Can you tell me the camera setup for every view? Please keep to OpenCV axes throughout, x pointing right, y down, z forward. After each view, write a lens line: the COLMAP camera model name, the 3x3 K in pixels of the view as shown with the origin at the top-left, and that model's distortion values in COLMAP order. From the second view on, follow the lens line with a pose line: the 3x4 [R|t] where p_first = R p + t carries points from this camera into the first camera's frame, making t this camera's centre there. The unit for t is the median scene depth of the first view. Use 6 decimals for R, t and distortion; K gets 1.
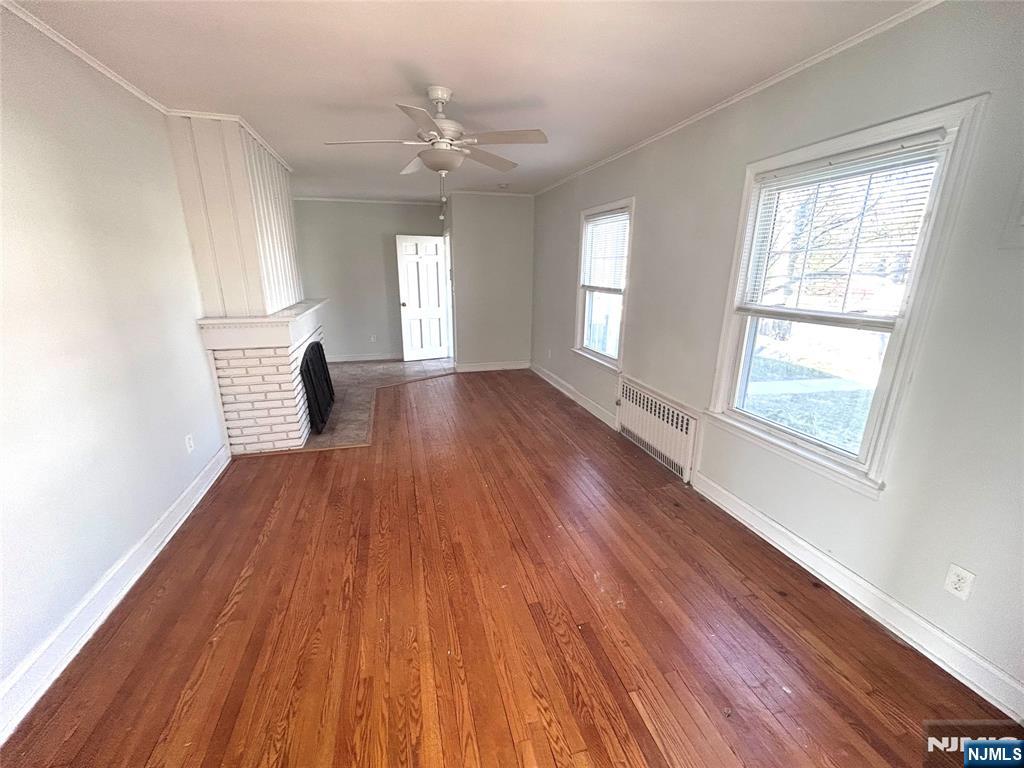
lens RADIAL K [[413.0, 0, 513.4], [0, 413.0, 383.4], [0, 0, 1]] dist [-0.008851, 0.006195]
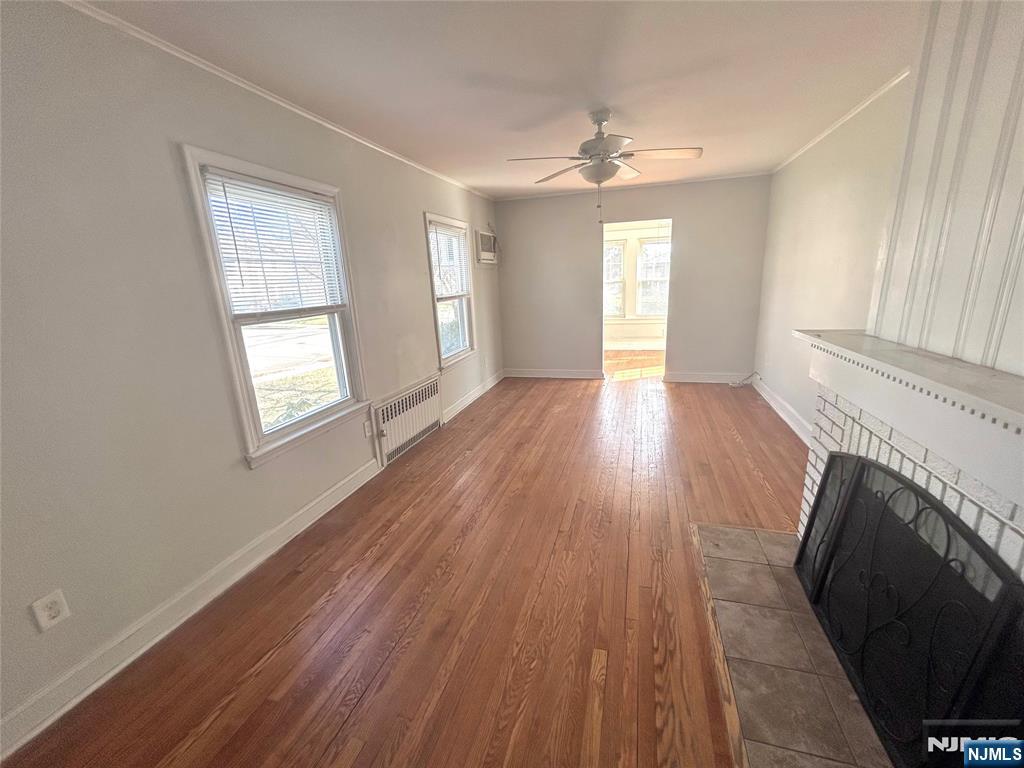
lens RADIAL K [[413.0, 0, 513.4], [0, 413.0, 383.4], [0, 0, 1]] dist [-0.008851, 0.006195]
pose [[-0.834142, -0.105790, 0.541309, -0.447651], [0.192950, 0.863448, 0.466077, -0.414074], [-0.516698, 0.493220, -0.699826, 1.506320]]
